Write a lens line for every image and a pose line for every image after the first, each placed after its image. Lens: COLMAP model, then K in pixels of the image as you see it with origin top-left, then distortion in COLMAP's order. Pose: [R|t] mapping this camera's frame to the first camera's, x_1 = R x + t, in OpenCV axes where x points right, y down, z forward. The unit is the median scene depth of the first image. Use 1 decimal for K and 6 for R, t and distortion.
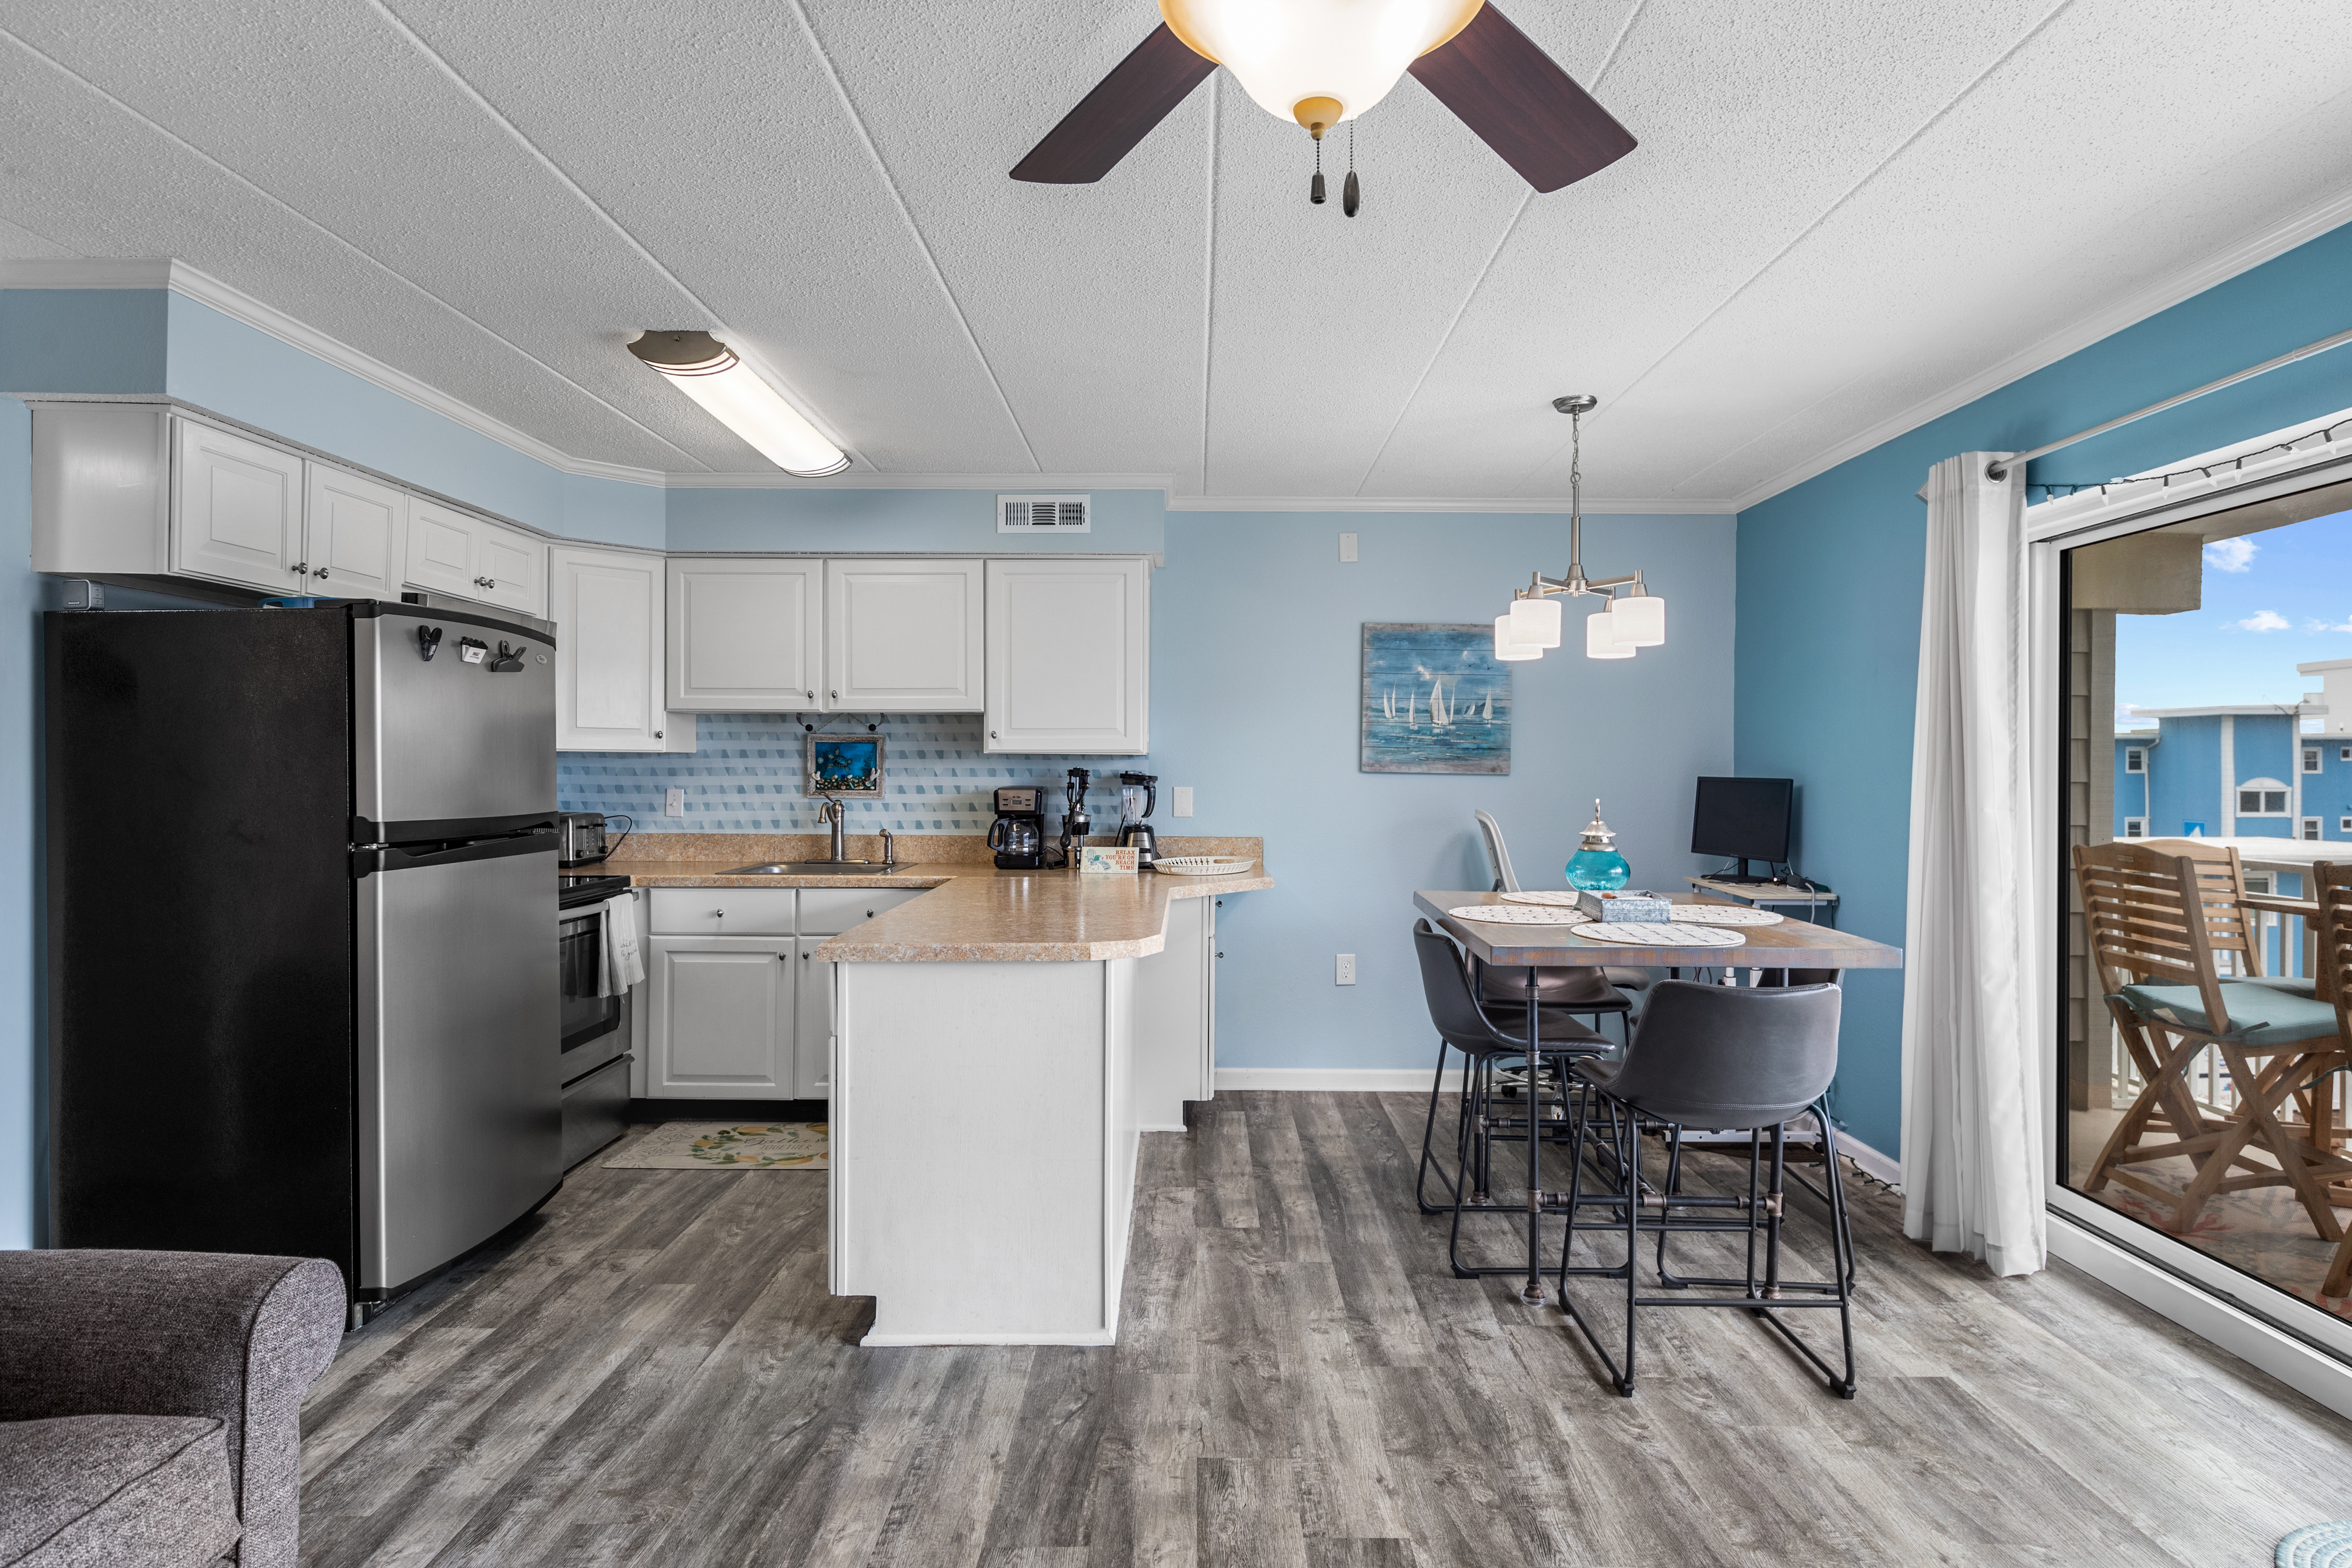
lens RADIAL K [[1278.5, 0, 1199.2], [0, 1278.5, 764.2], [0, 0, 1]] dist [0.003004, 0.000000]
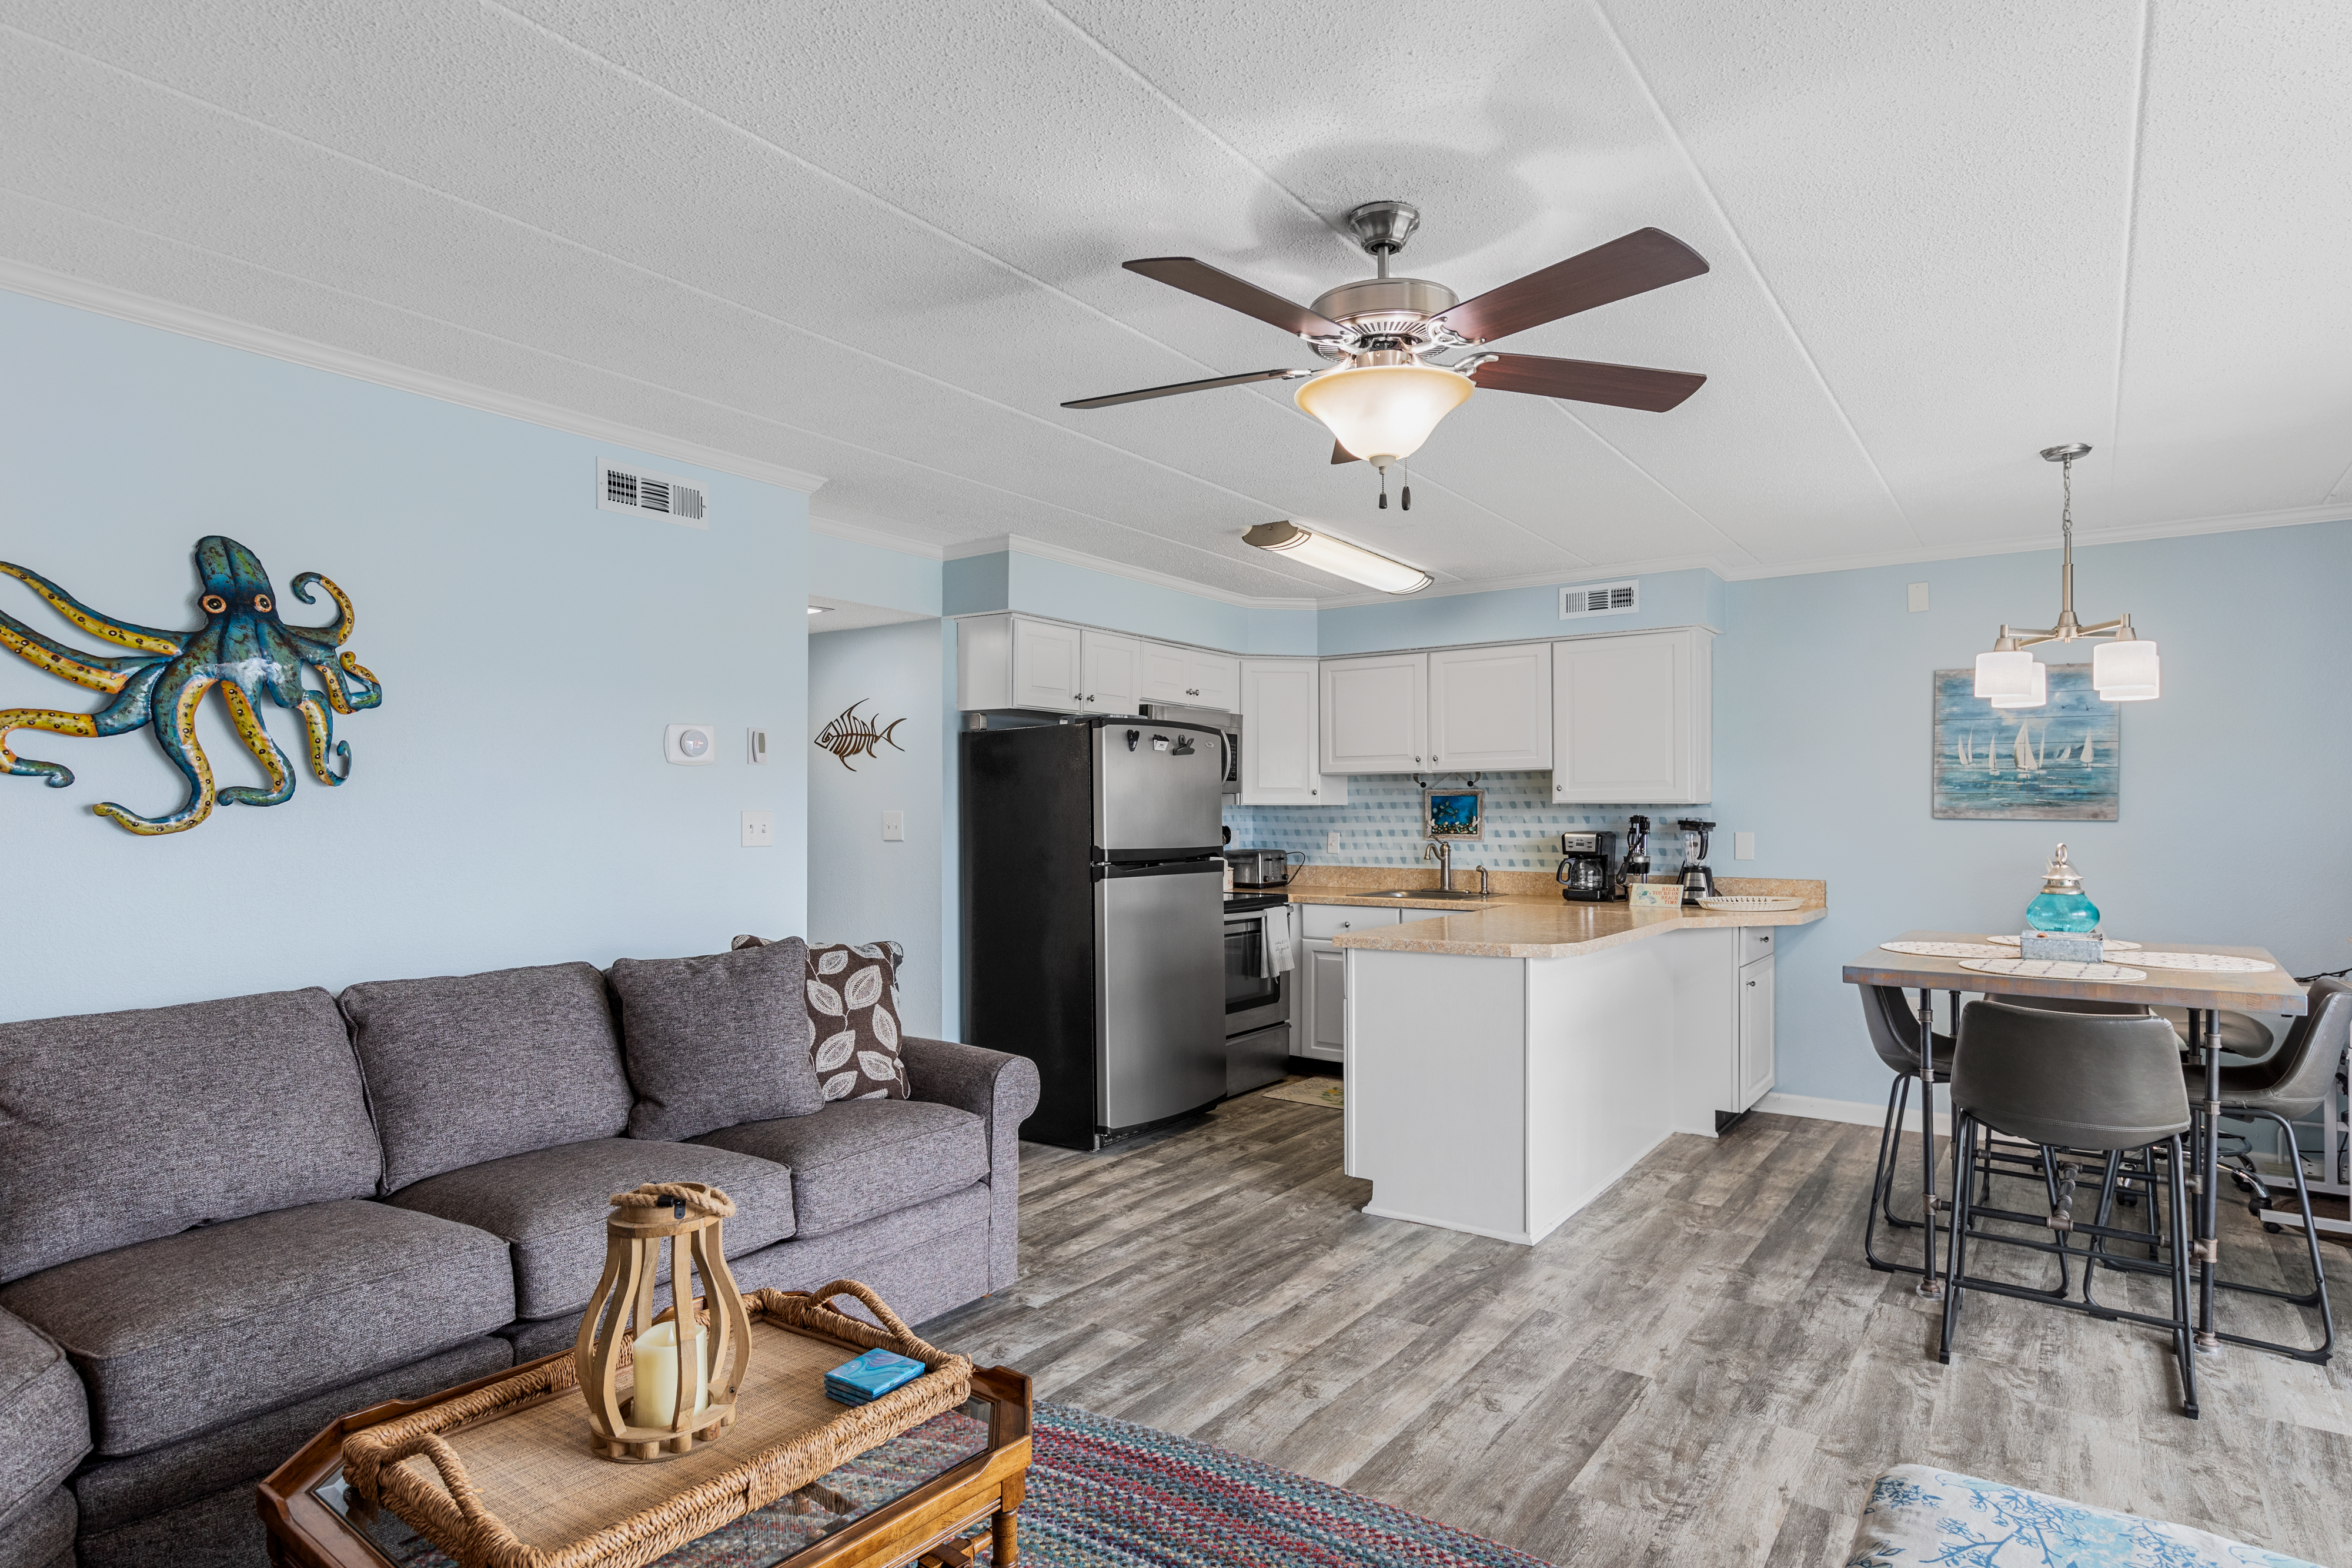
lens RADIAL K [[1273.1, 0, 1175.6], [0, 1273.1, 814.0], [0, 0, 1]] dist [0.001699, 0.000821]
pose [[0.810625, -0.004768, -0.585546, 0.233404], [0.005046, 0.999987, -0.001156, 0.000785], [0.585543, -0.002018, 0.810639, -0.168875]]
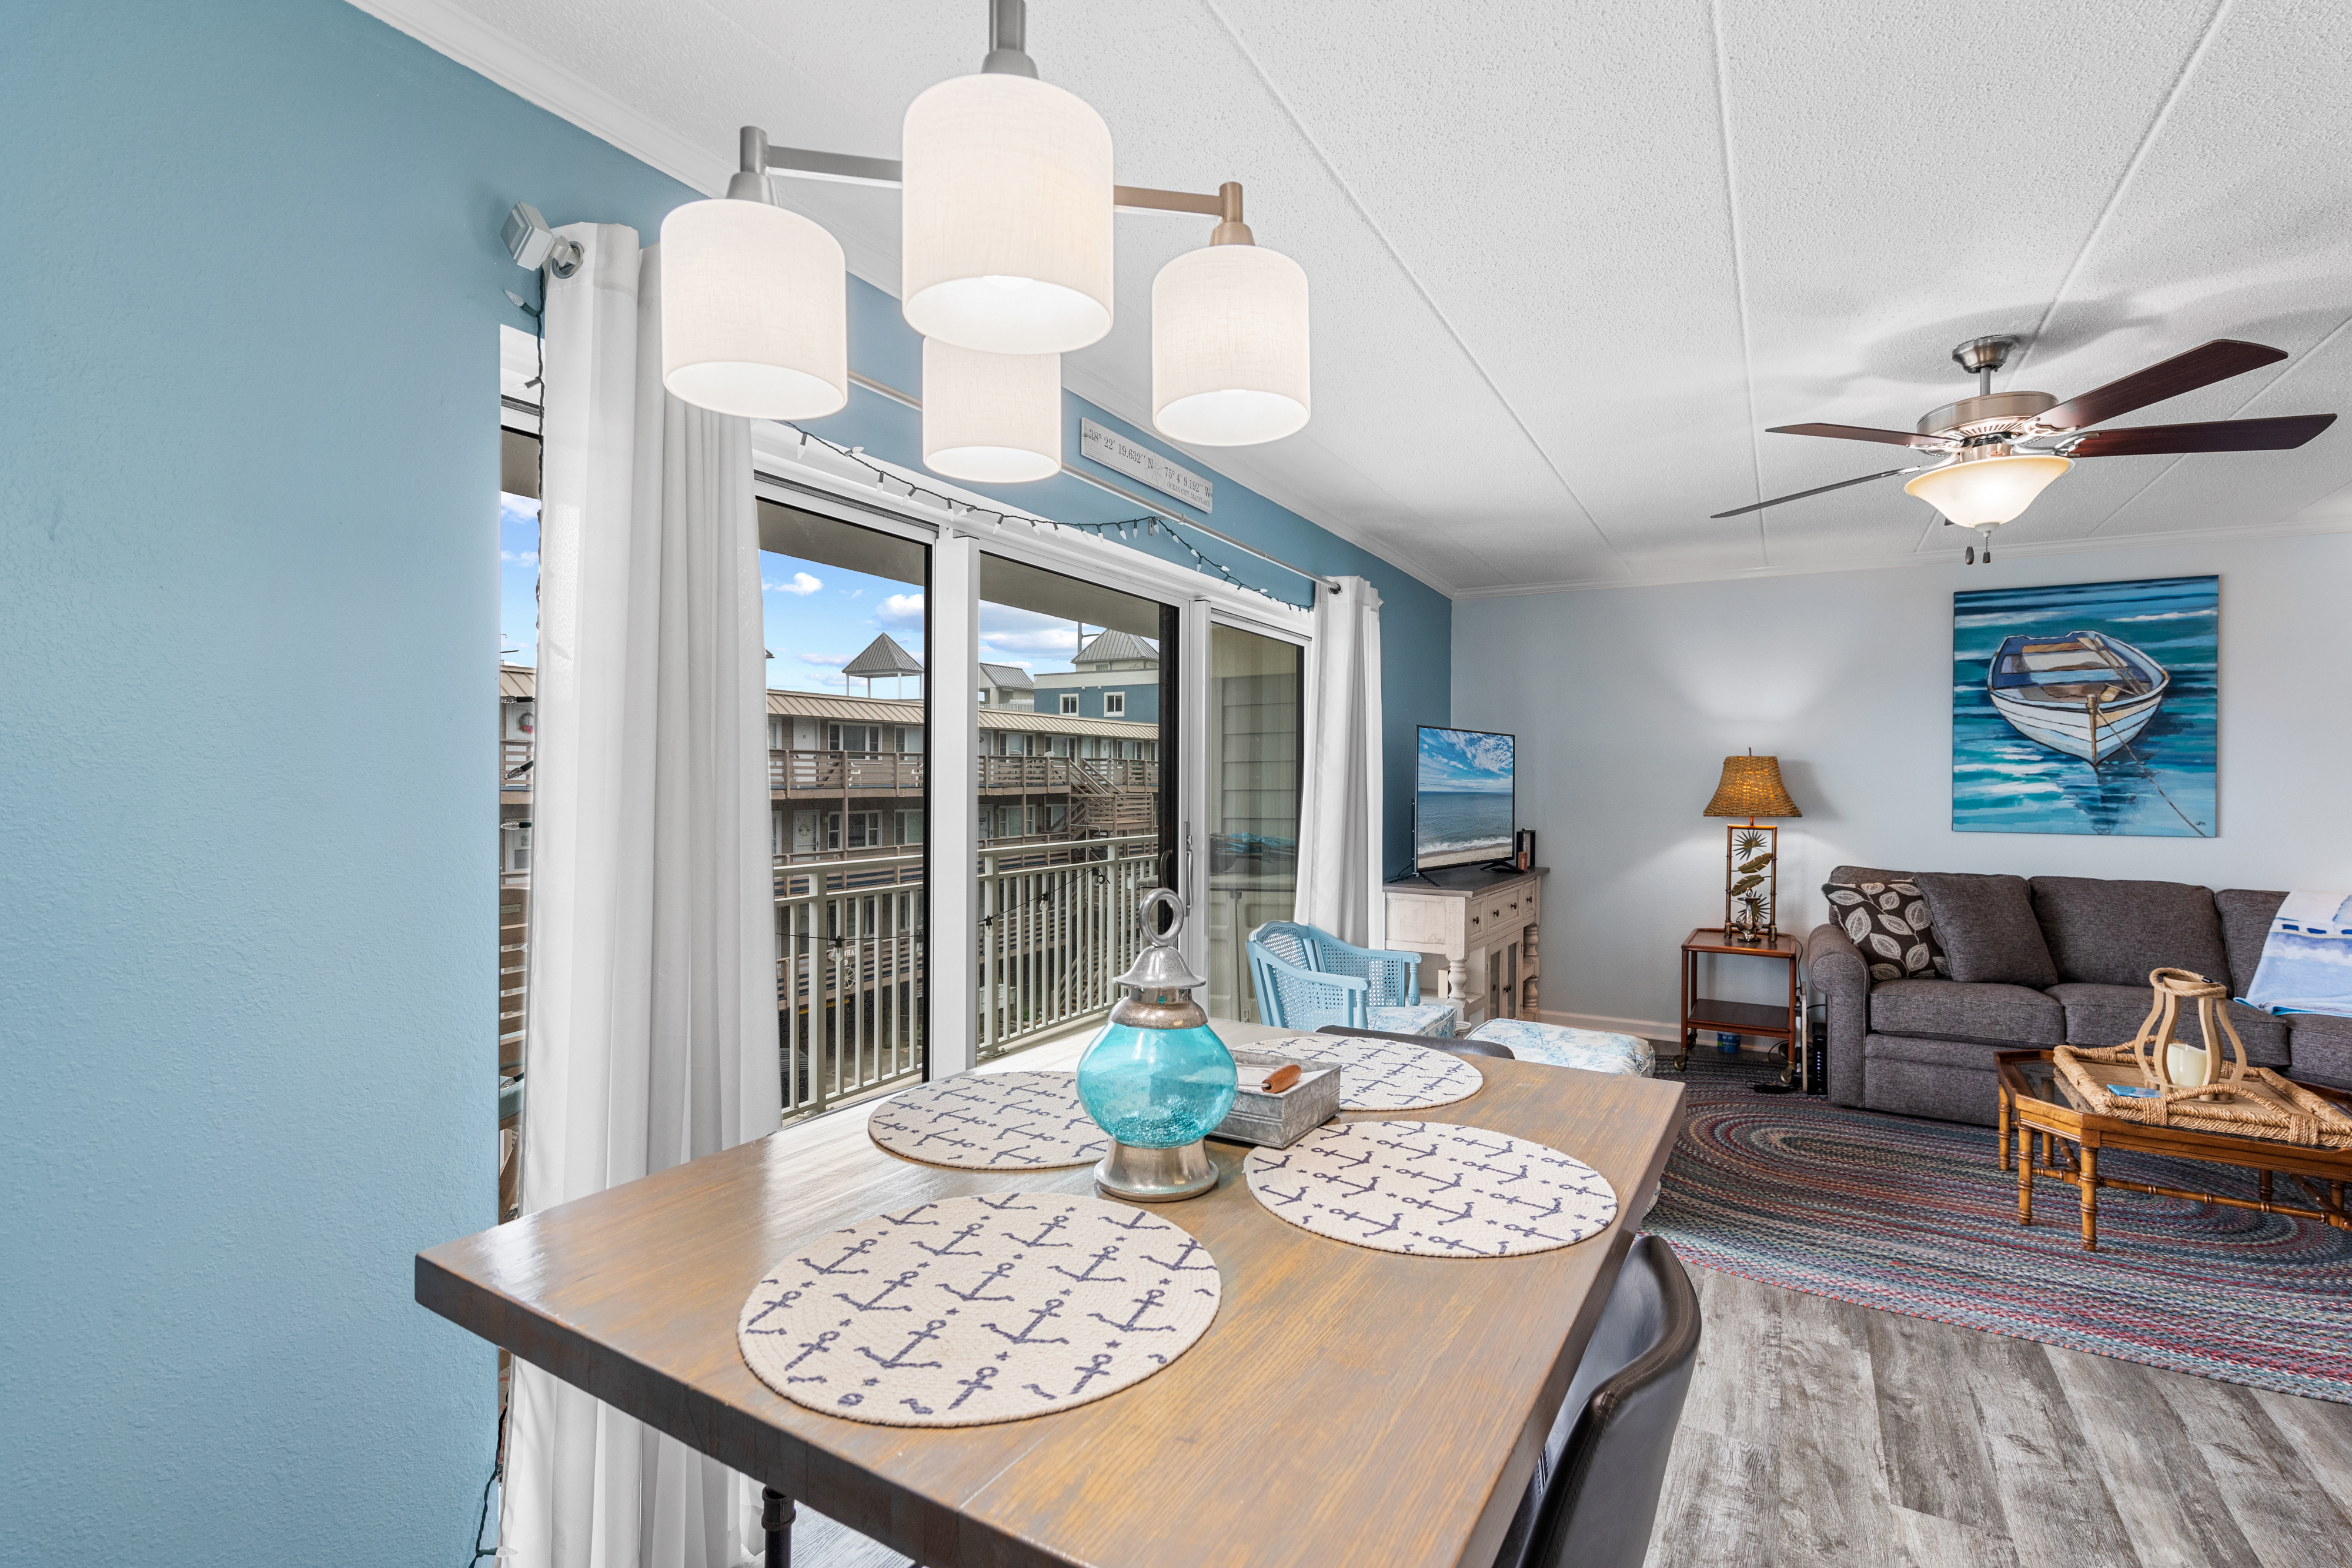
lens RADIAL K [[1074.2, 0, 1176.0], [0, 1074.2, 784.0], [0, 0, 1]] dist [-0.001579, 0.000156]
pose [[-0.866234, -0.011115, 0.499515, 0.102789], [-0.009523, 0.999938, 0.005736, -0.004378], [-0.499548, 0.000212, -0.866286, 0.890567]]
